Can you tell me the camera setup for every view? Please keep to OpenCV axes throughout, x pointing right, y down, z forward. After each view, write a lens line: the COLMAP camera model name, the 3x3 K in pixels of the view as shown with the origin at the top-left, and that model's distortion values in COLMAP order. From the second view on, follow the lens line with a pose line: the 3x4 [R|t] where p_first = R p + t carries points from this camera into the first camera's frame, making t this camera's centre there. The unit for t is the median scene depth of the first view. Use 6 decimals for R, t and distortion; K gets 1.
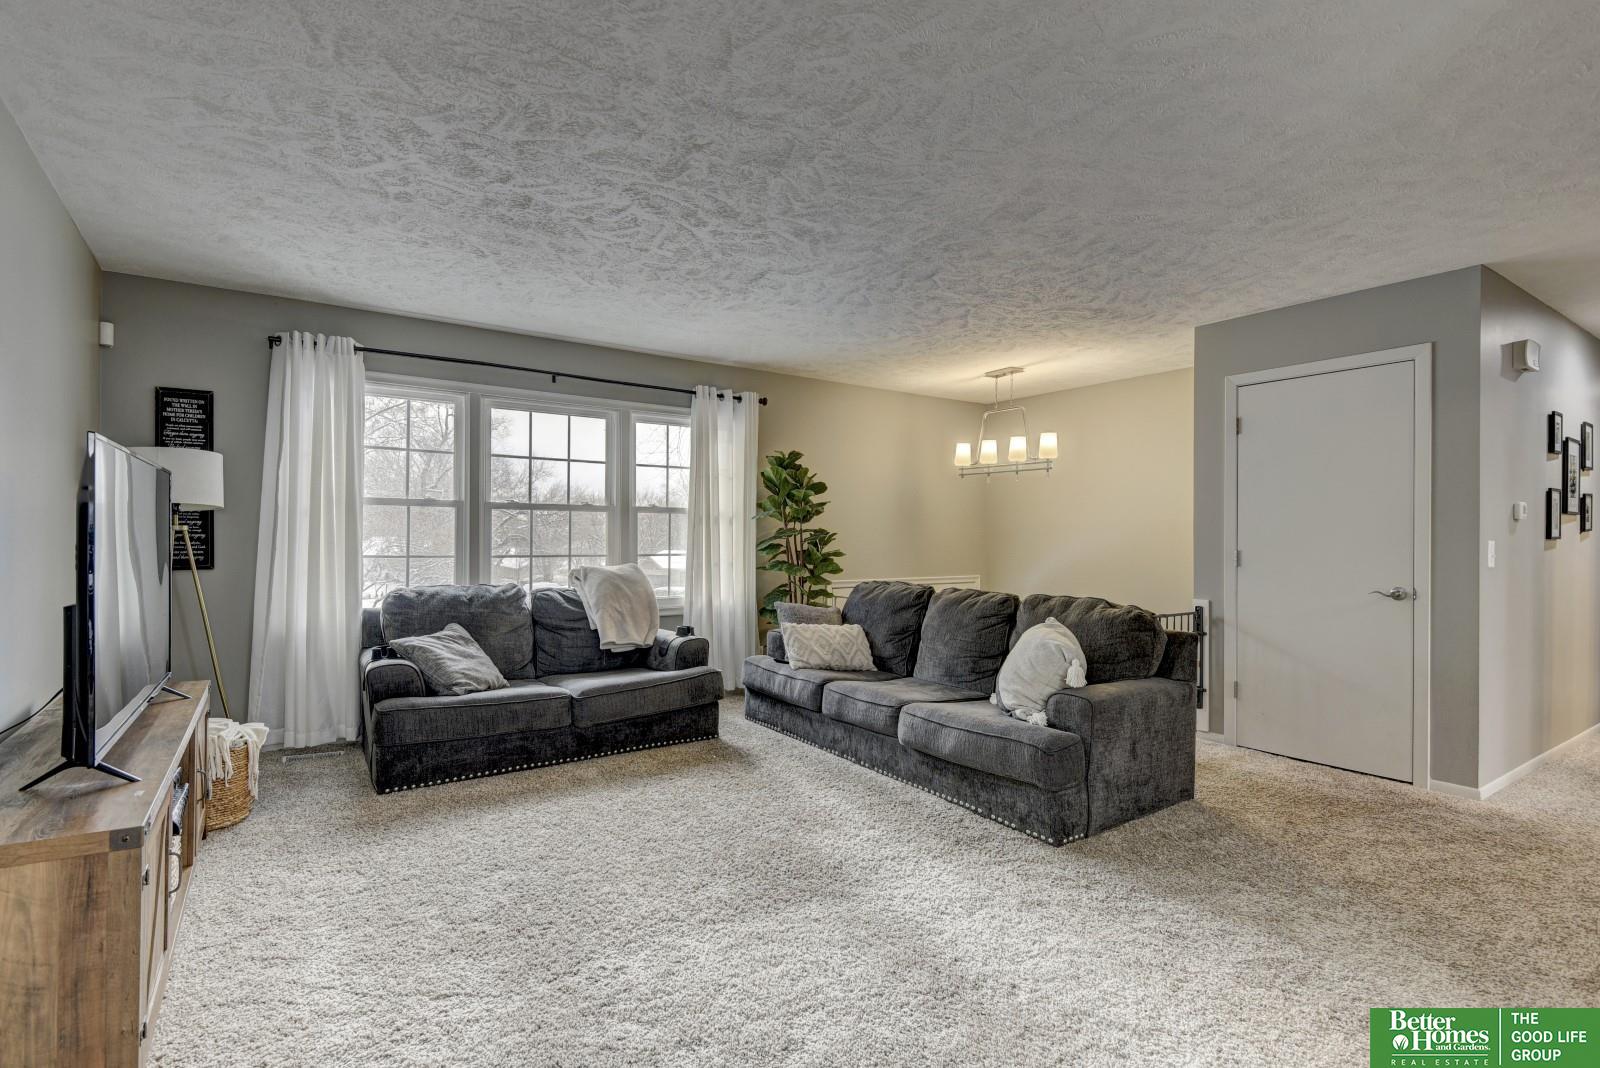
lens RADIAL K [[762.0, 0, 800.0], [0, 762.0, 534.0], [0, 0, 1]] dist [0.022321, -0.018380]
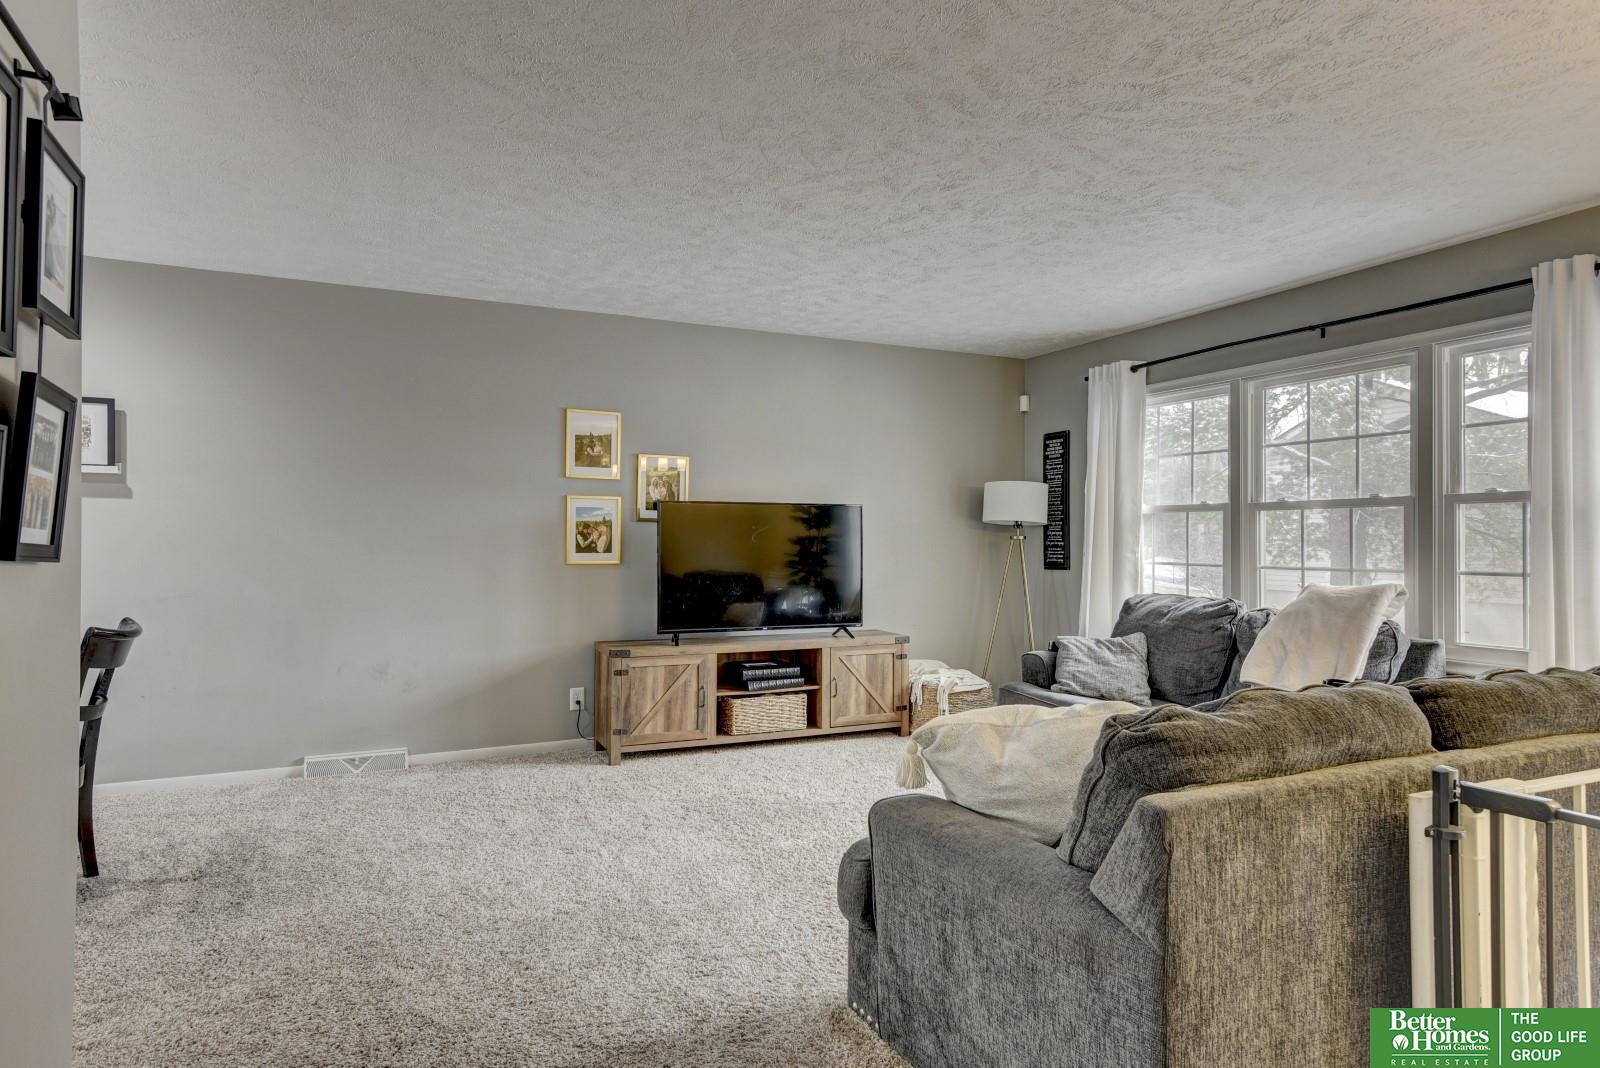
lens RADIAL K [[953.3, 0, 800.0], [0, 953.3, 534.0], [0, 0, 1]] dist [0.007140, 0.001290]
pose [[-0.160369, -0.015619, -0.986934, 0.789644], [0.001679, 0.999869, -0.016097, 0.010172], [0.987056, -0.004239, -0.160322, 0.741064]]
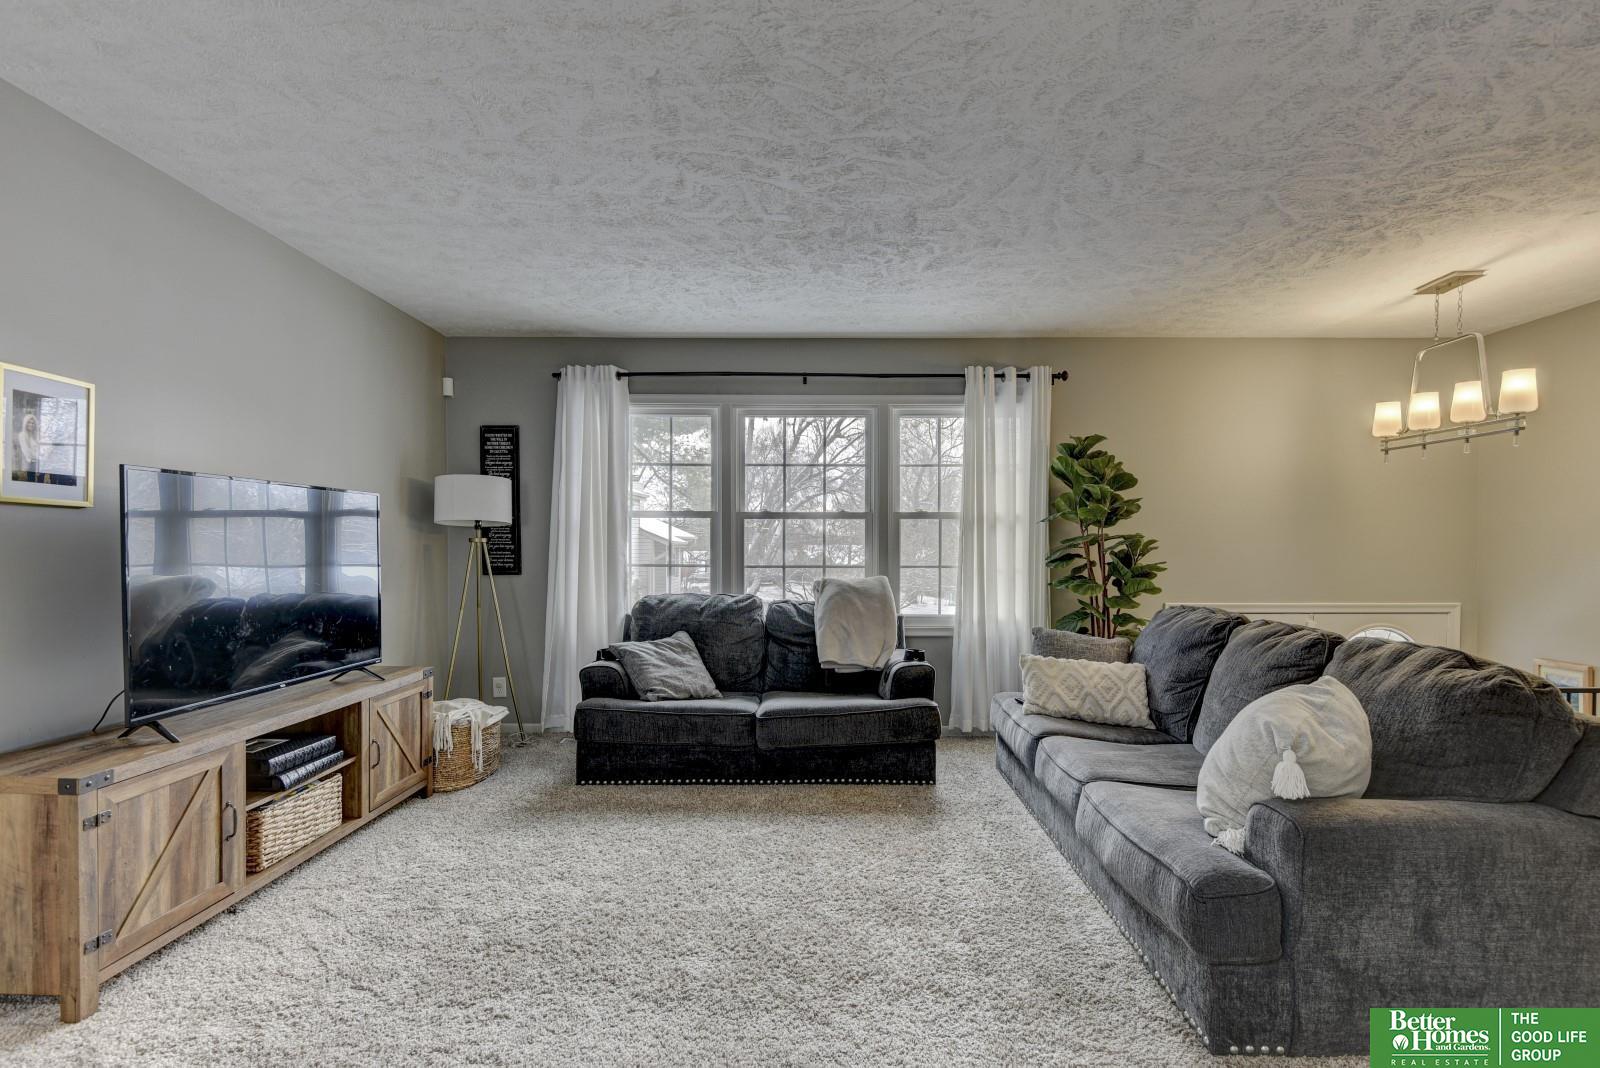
lens RADIAL K [[805.2, 0, 810.8], [0, 805.2, 561.3], [0, 0, 1]] dist [0.018672, -0.017764]
pose [[0.823076, 0.005883, -0.567900, 0.292957], [0.006404, 0.999787, 0.019639, 0.002914], [0.567895, -0.019801, 0.822863, 0.202843]]
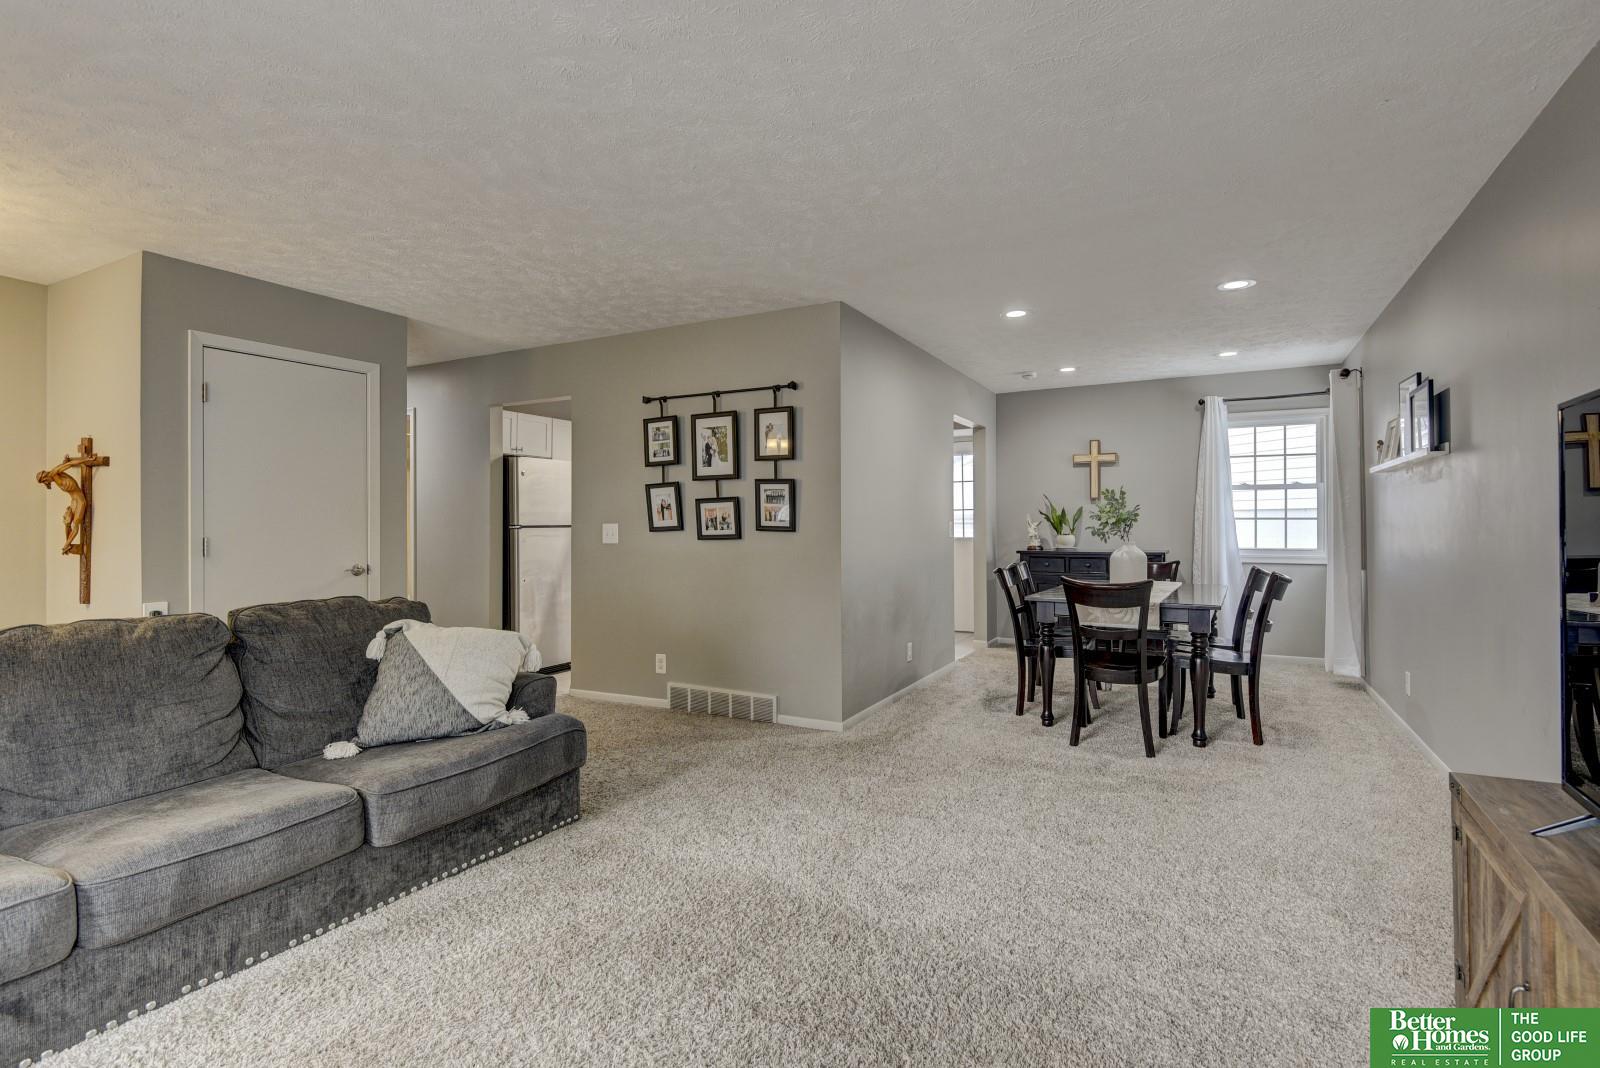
lens RADIAL K [[757.6, 0, 791.8], [0, 757.6, 520.8], [0, 0, 1]] dist [0.002796, -0.016489]
pose [[-0.446941, -0.001110, 0.894563, -0.486870], [-0.002643, 0.999997, -0.000080, 0.000915], [-0.894560, -0.002400, -0.446942, 0.816143]]
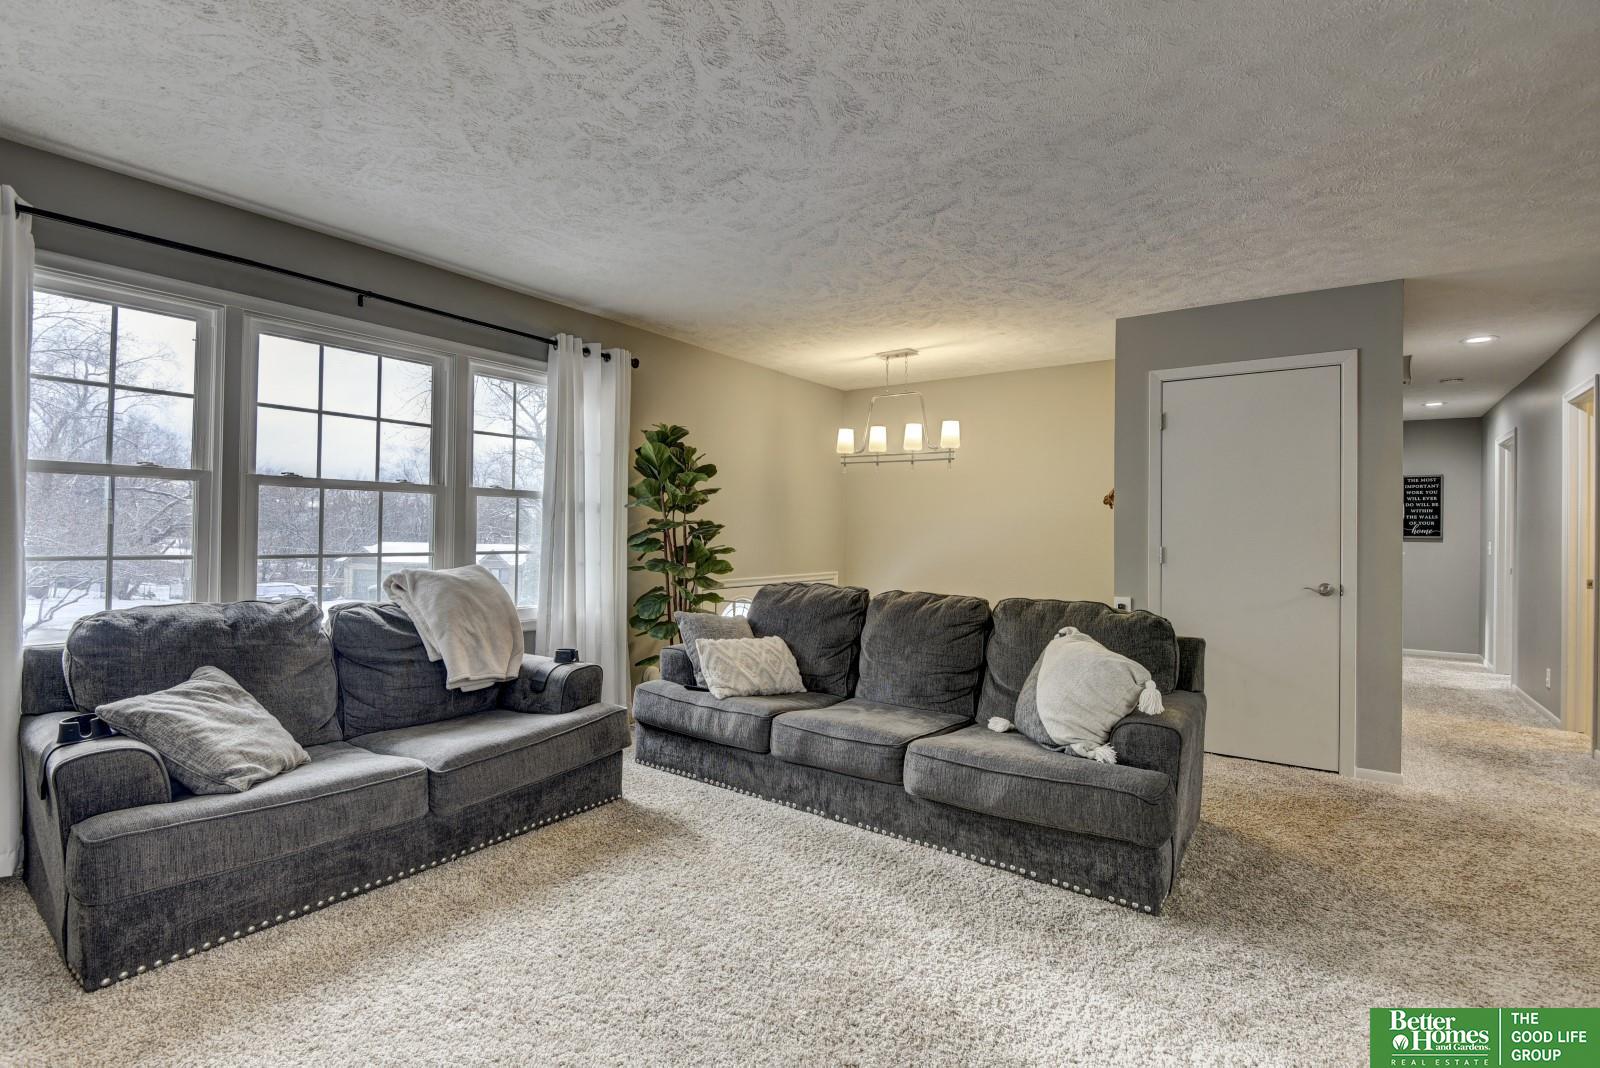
lens RADIAL K [[741.7, 0, 803.9], [0, 741.7, 524.3], [0, 0, 1]] dist [0.004245, -0.013430]
pose [[0.941026, 0.009576, 0.338200, -0.194151], [-0.008651, 0.999954, -0.004242, -0.000049], [-0.338225, 0.001066, 0.941065, 0.261752]]
